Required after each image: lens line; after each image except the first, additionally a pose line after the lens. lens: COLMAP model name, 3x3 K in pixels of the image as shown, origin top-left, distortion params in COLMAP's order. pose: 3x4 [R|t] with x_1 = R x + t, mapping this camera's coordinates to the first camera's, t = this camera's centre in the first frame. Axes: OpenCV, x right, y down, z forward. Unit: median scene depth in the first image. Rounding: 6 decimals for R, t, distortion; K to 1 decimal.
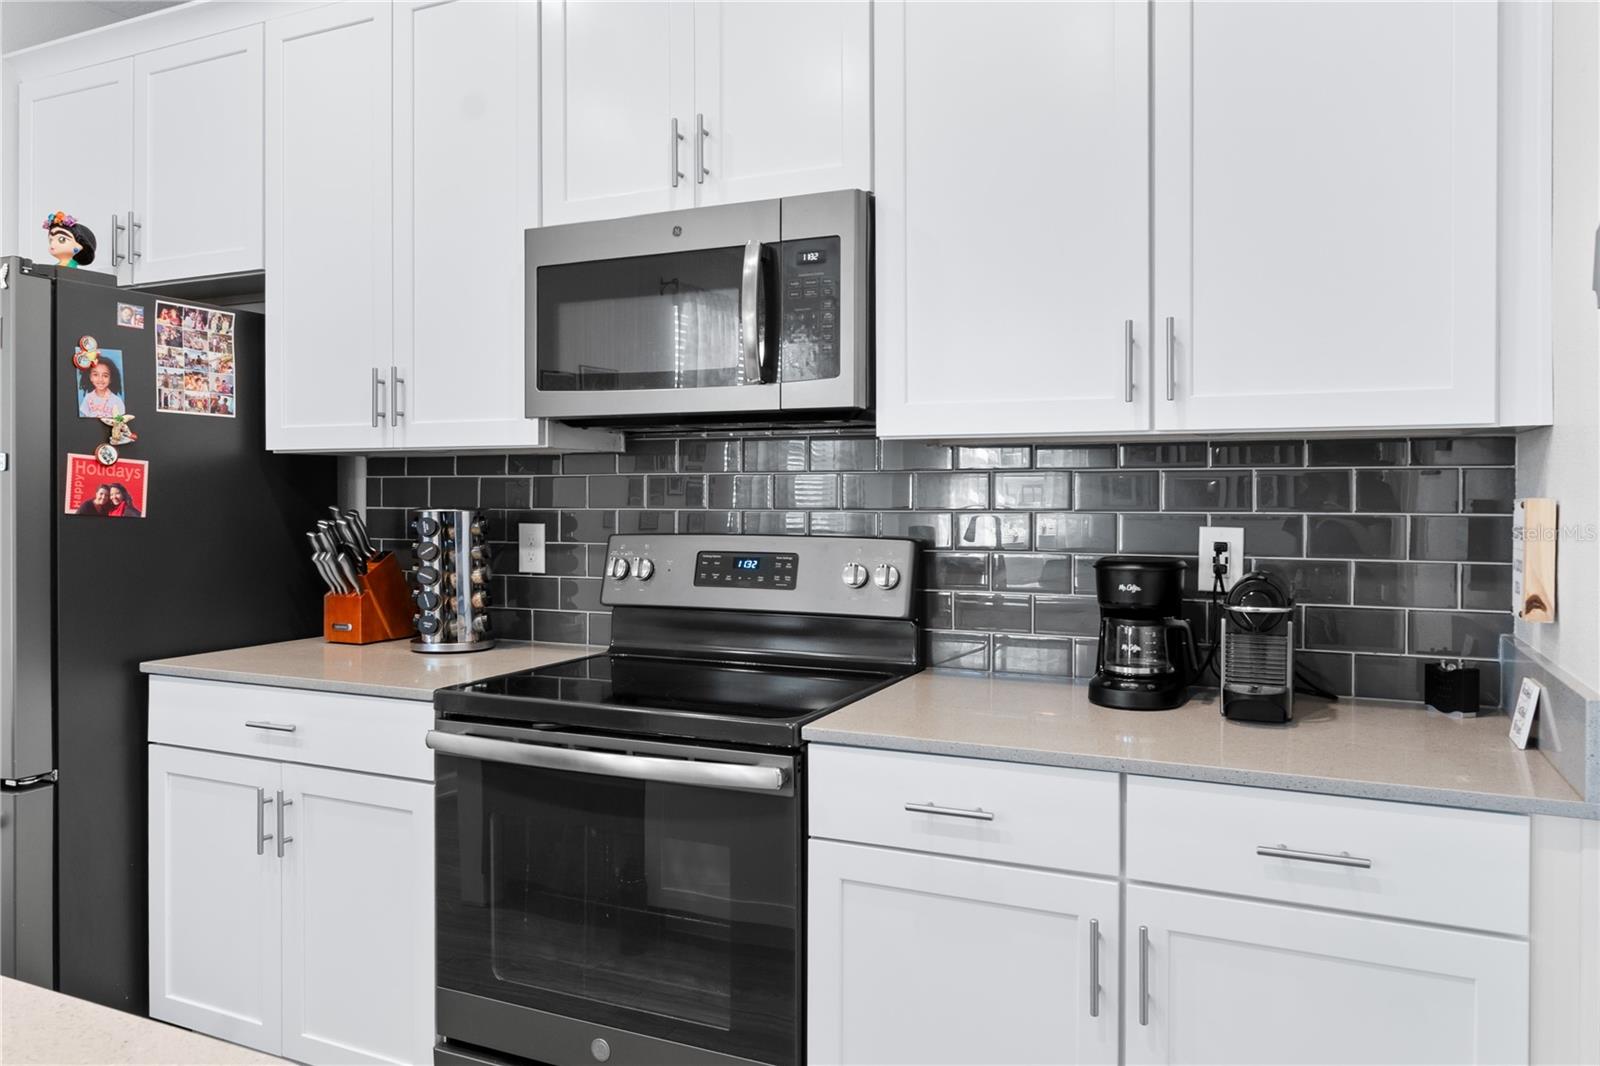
lens RADIAL K [[1129.8, 0, 795.2], [0, 1129.8, 493.7], [0, 0, 1]] dist [-0.006773, -0.000347]
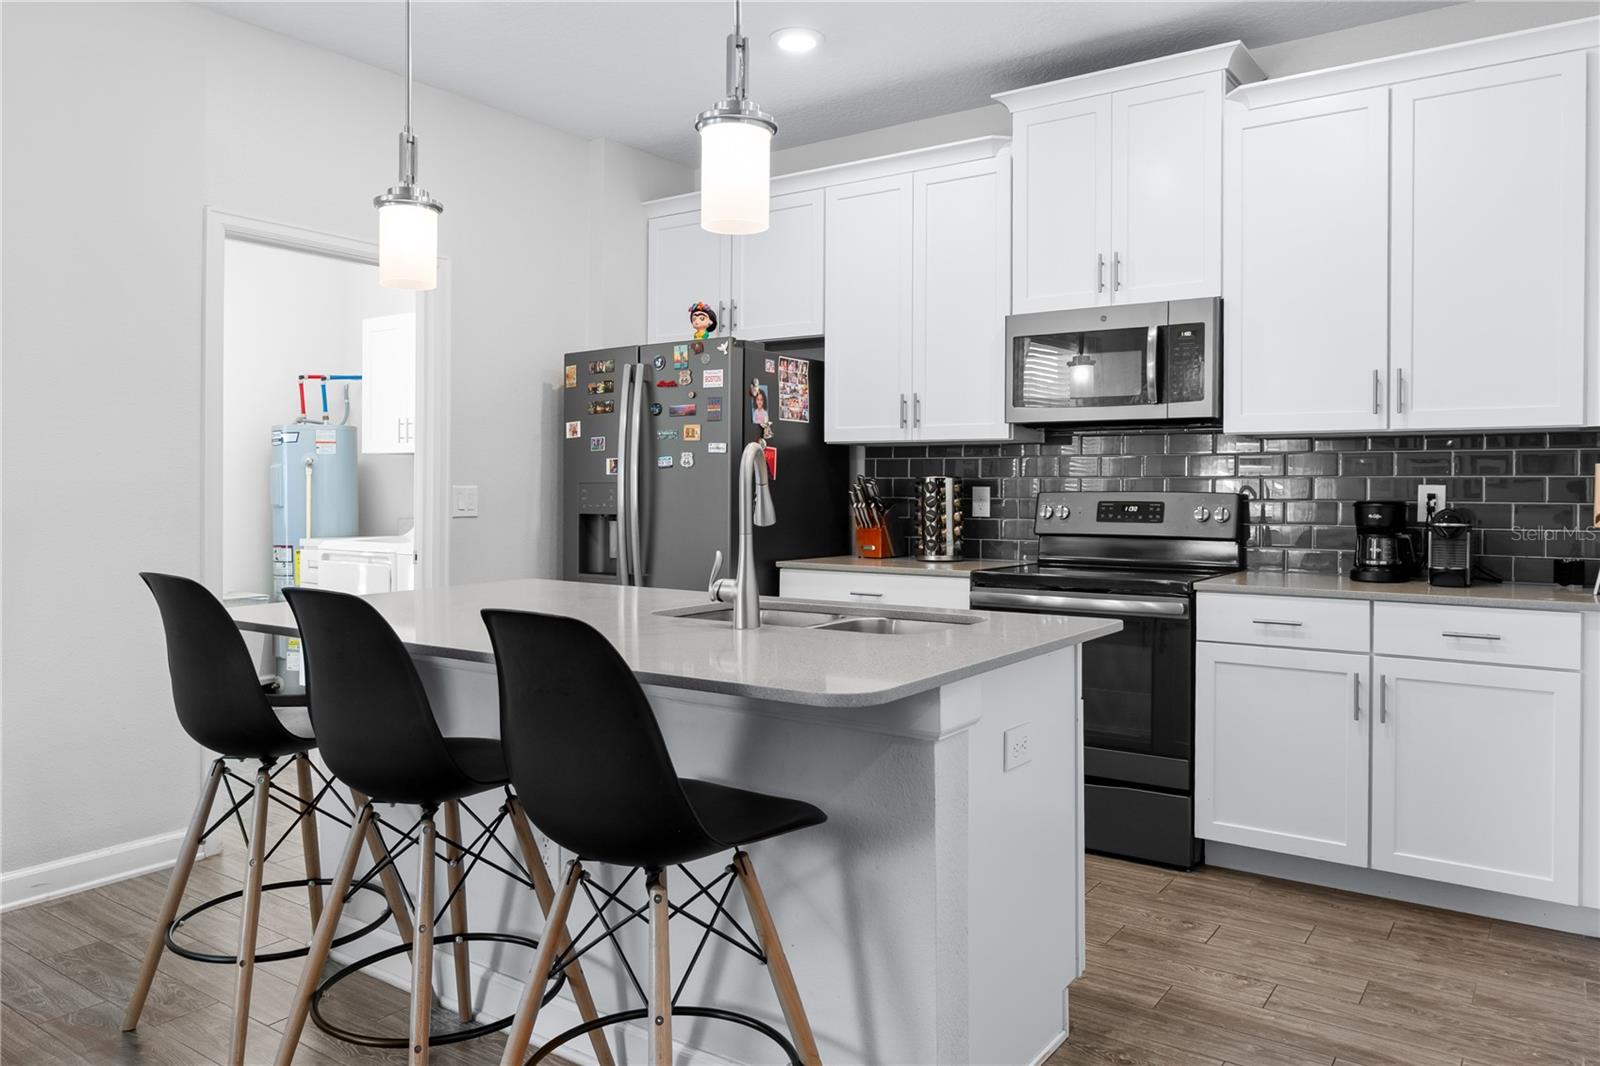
lens RADIAL K [[1128.9, 0, 798.3], [0, 1128.9, 485.4], [0, 0, 1]] dist [-0.004181, 0.002430]
pose [[0.984101, 0.005661, -0.177519, -0.245257], [-0.006592, 0.999967, -0.004652, 0.040724], [0.177487, 0.005748, 0.984106, -0.790589]]
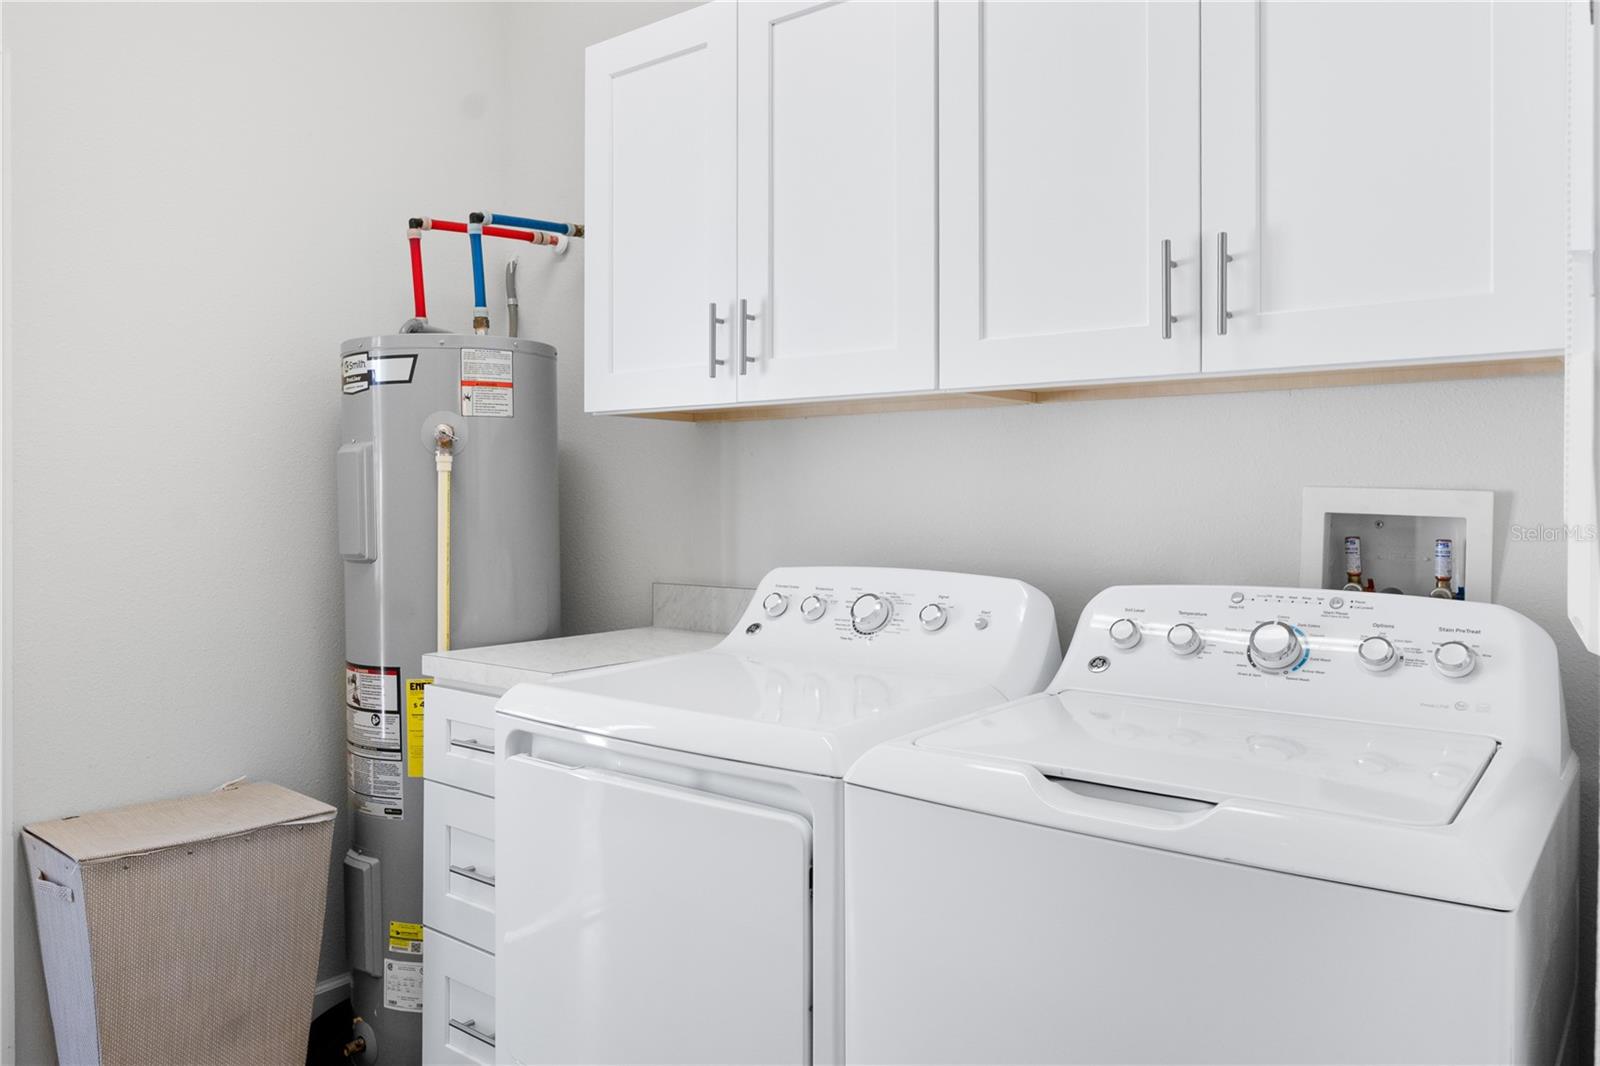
lens RADIAL K [[1129.8, 0, 795.2], [0, 1129.8, 493.7], [0, 0, 1]] dist [-0.006773, -0.000347]
pose [[0.973645, 0.005700, -0.227998, -1.353638], [-0.005935, 0.999982, -0.000345, 0.027188], [0.227992, 0.001690, 0.973661, 0.770852]]
